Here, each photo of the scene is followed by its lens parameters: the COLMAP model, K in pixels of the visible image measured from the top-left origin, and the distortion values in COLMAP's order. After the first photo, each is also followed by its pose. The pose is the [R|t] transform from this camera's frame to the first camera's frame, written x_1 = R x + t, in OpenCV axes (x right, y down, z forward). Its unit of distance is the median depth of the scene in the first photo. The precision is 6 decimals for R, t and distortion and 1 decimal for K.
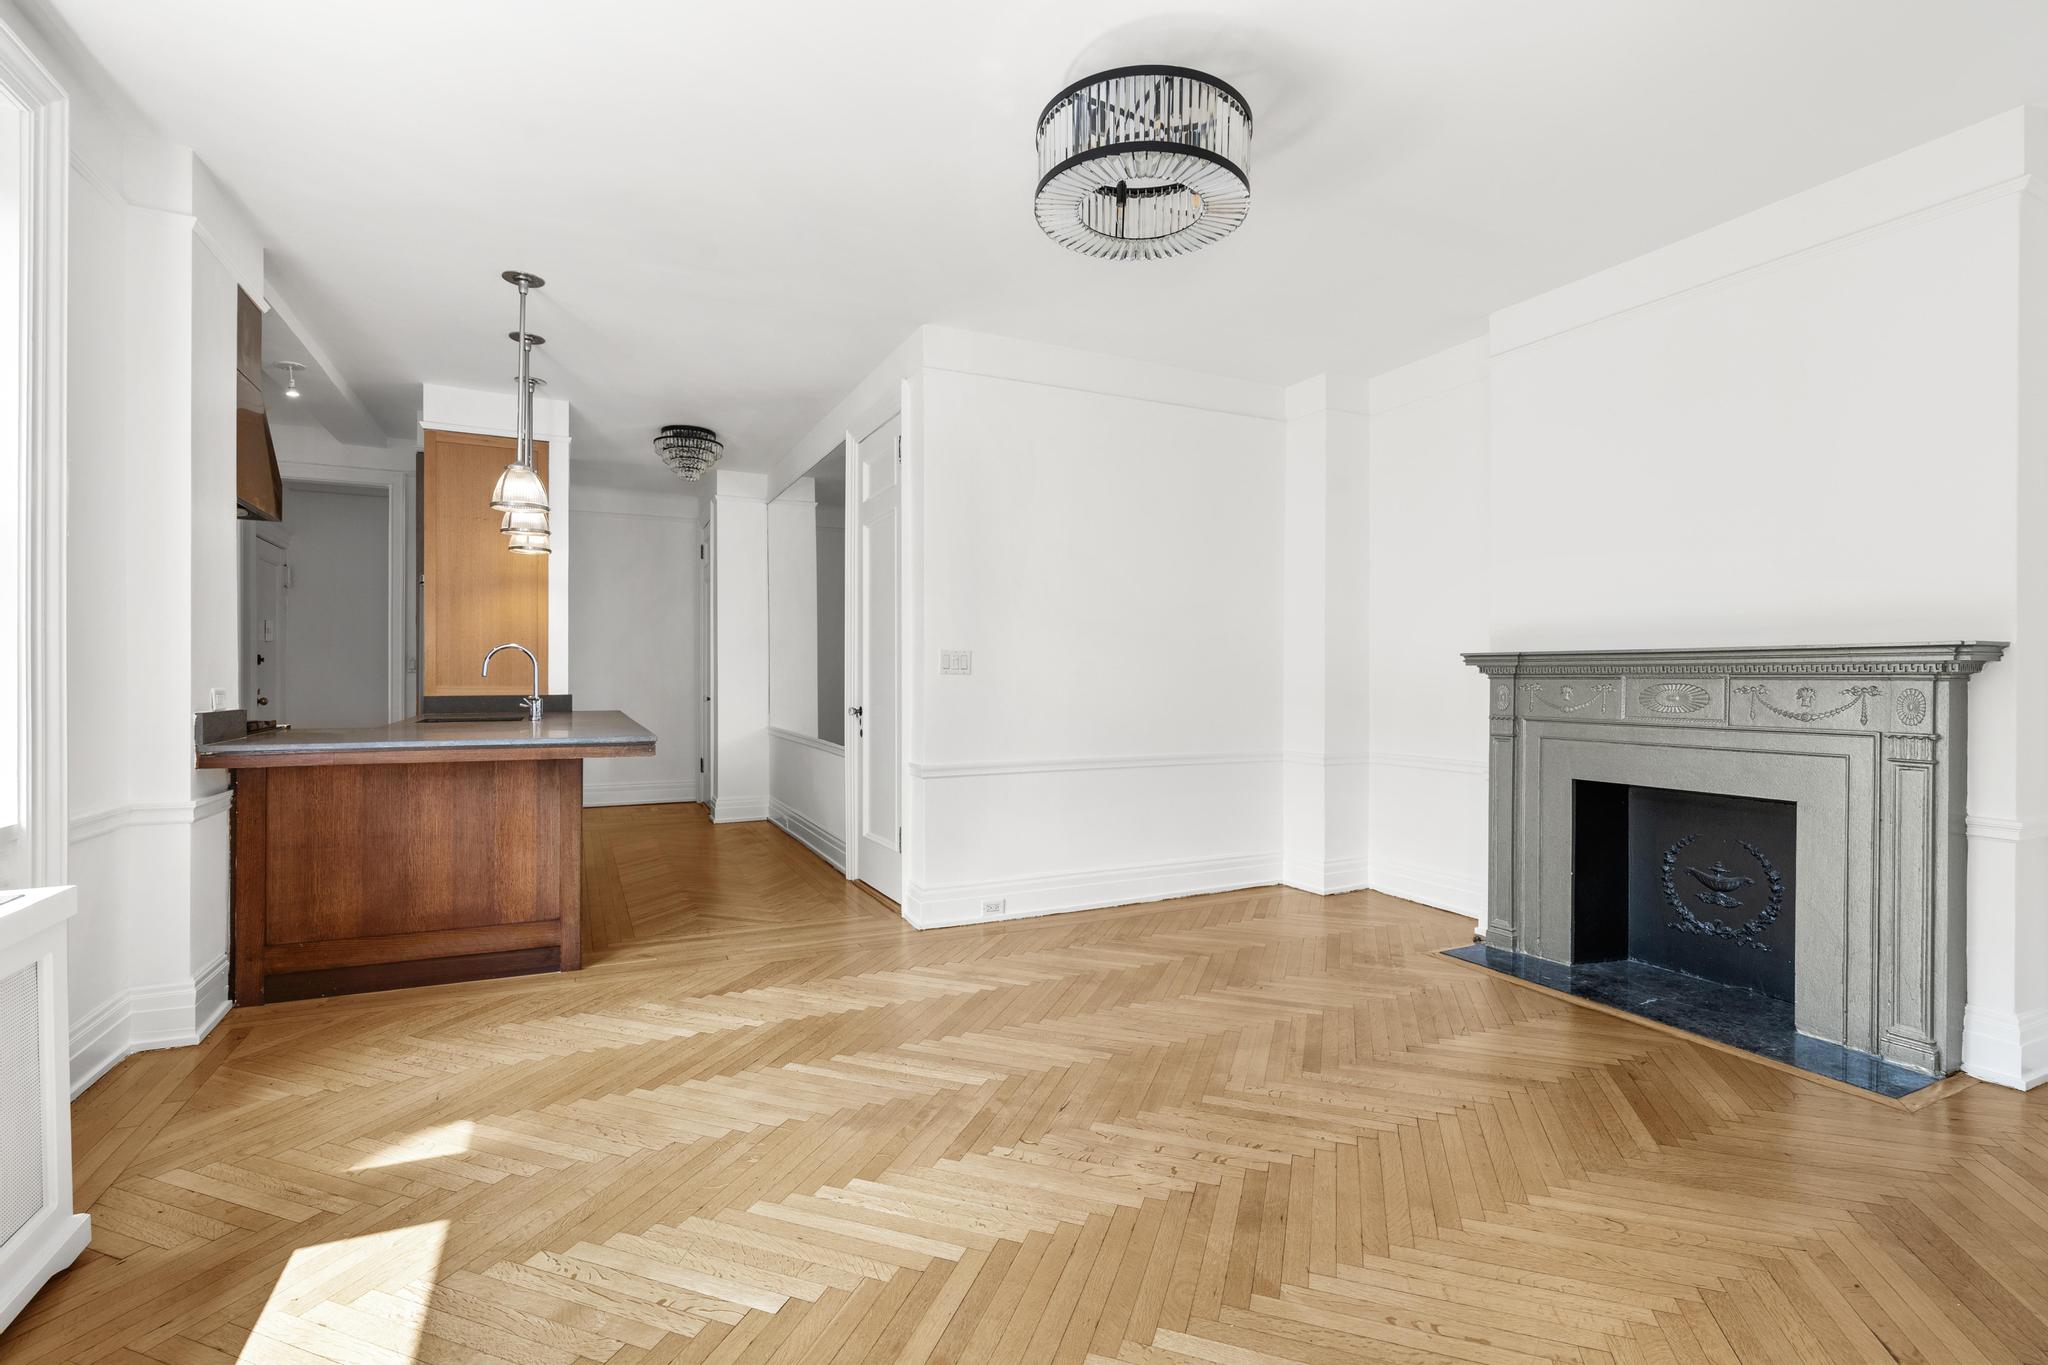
lens RADIAL K [[927.7, 0, 1024.0], [0, 927.7, 682.5], [0, 0, 1]] dist [0.000417, -0.000042]
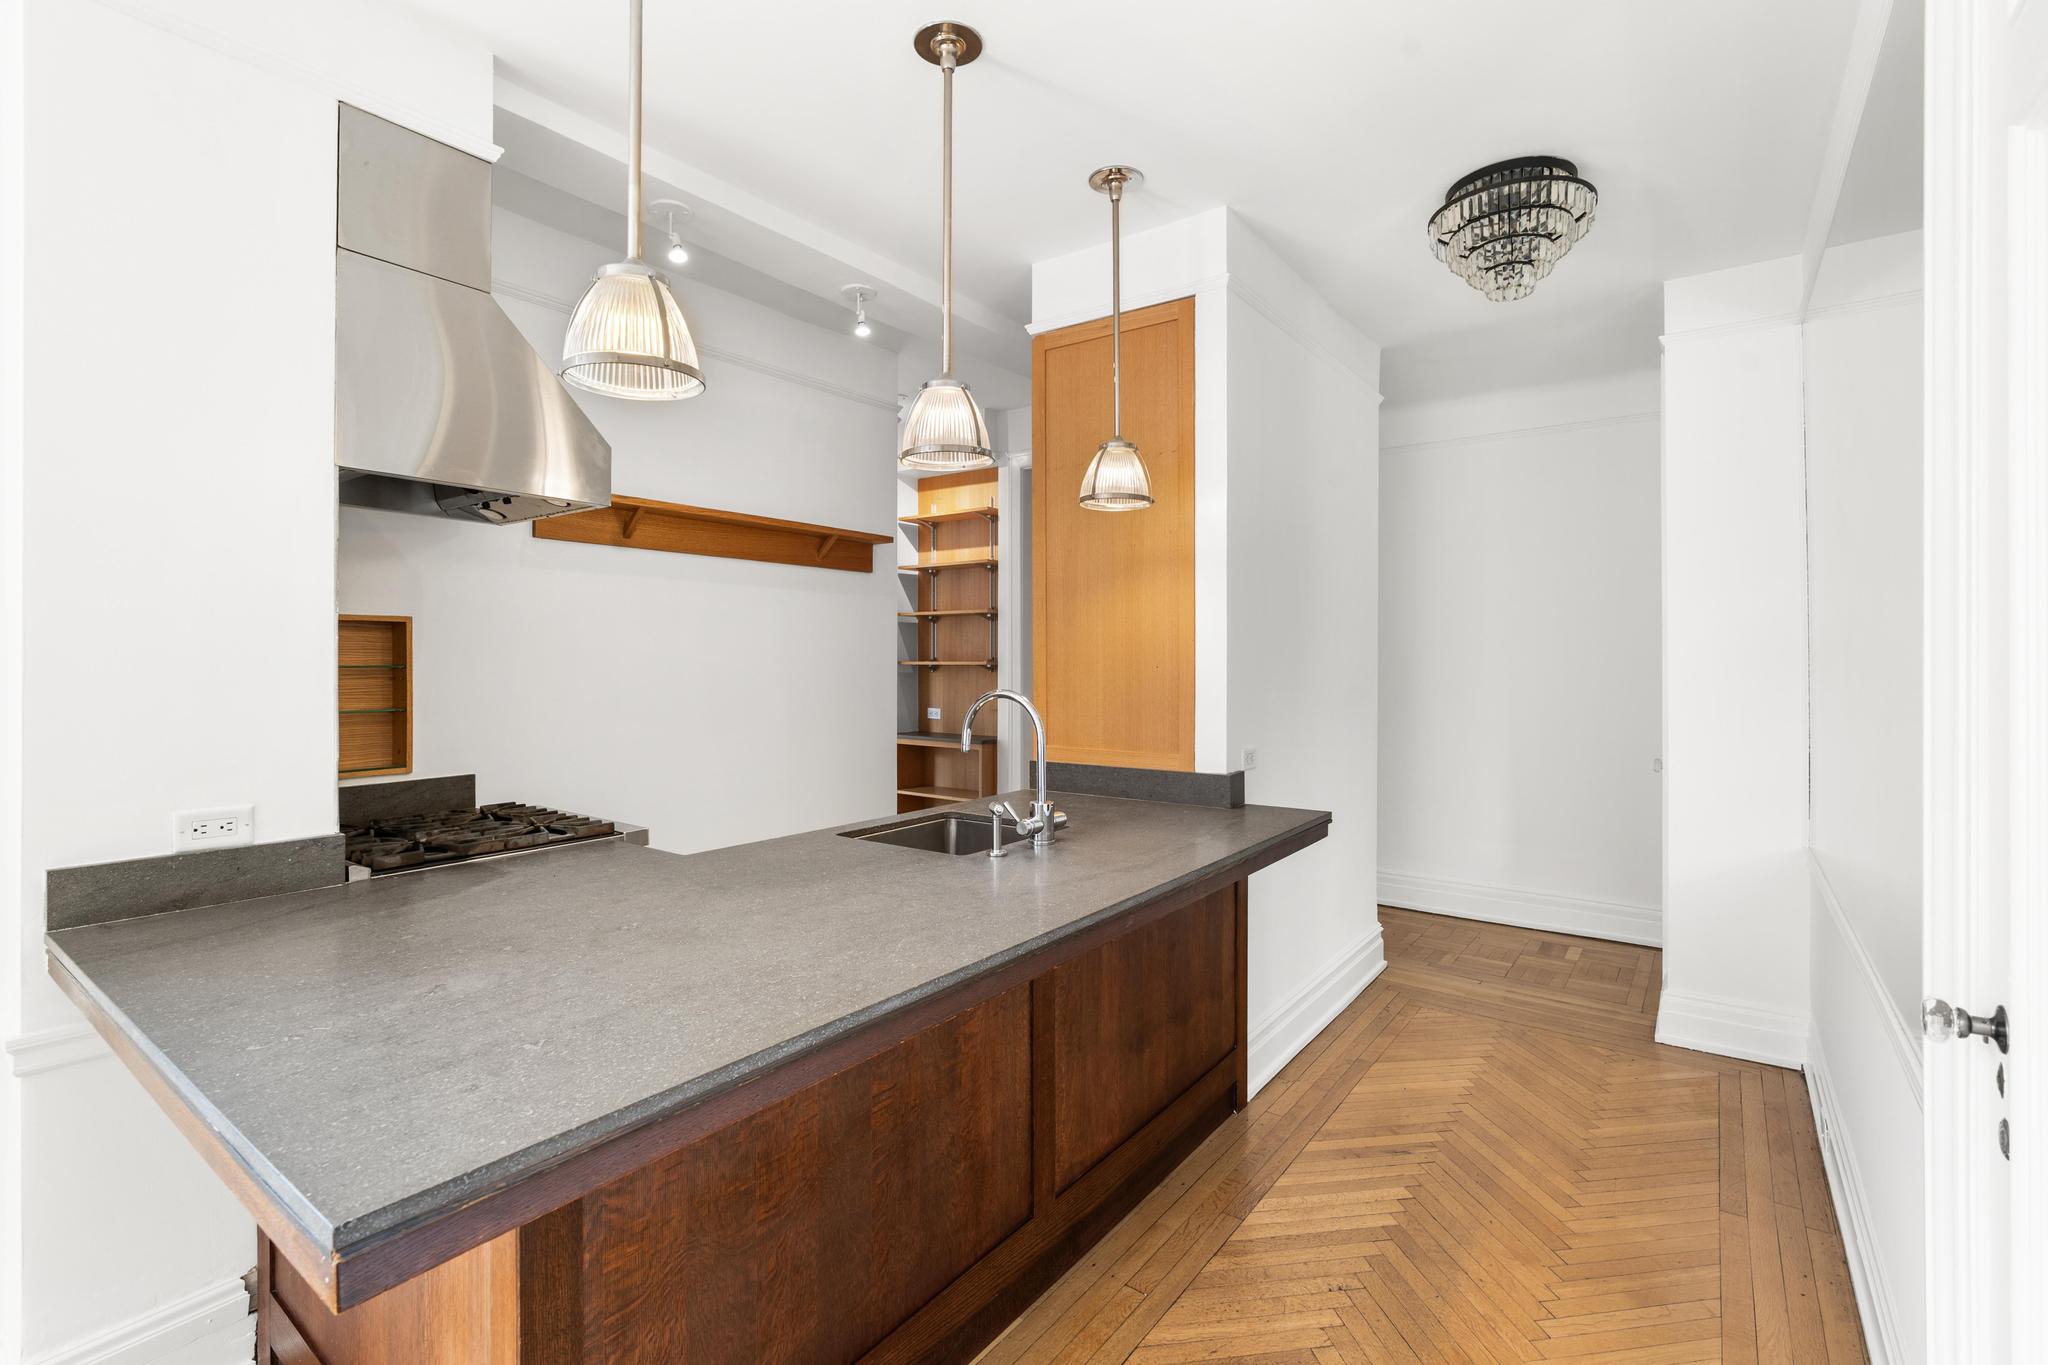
lens RADIAL K [[927.7, 0, 1024.0], [0, 927.7, 682.5], [0, 0, 1]] dist [0.000417, -0.000042]
pose [[0.465881, 0.005849, -0.884828, -0.094943], [-0.001961, 0.999983, 0.005578, -0.043598], [0.884845, -0.000863, 0.465884, 0.702111]]
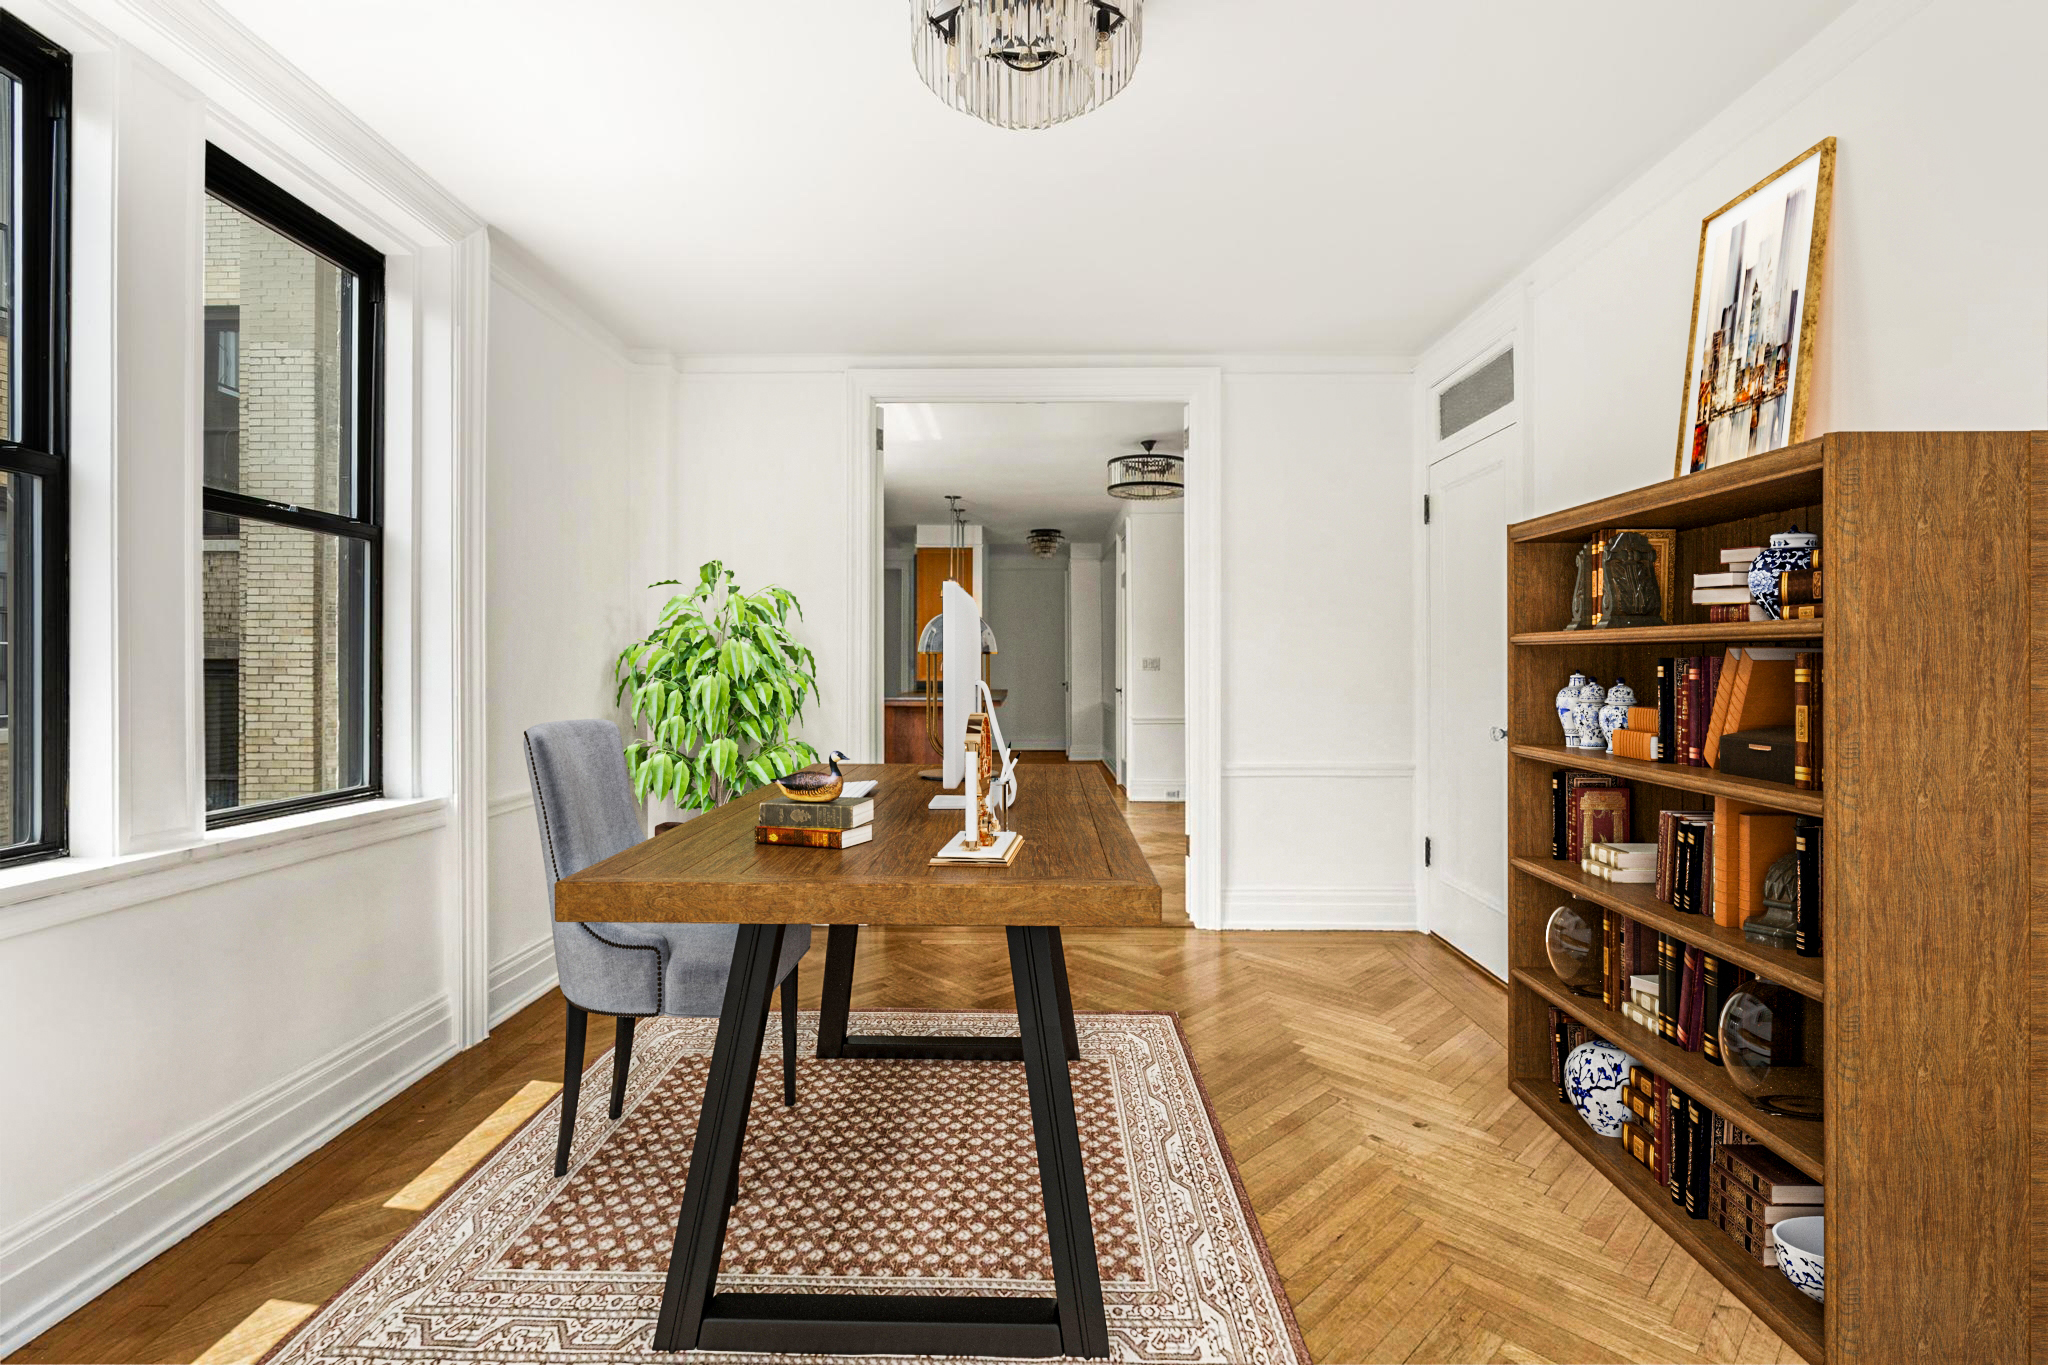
lens RADIAL K [[927.7, 0, 1024.0], [0, 927.7, 682.5], [0, 0, 1]] dist [0.000417, -0.000042]
pose [[0.894547, 0.001027, -0.446973, 0.455845], [0.001783, 0.999981, 0.005865, 0.003759], [0.446971, -0.006044, 0.894528, -0.686816]]
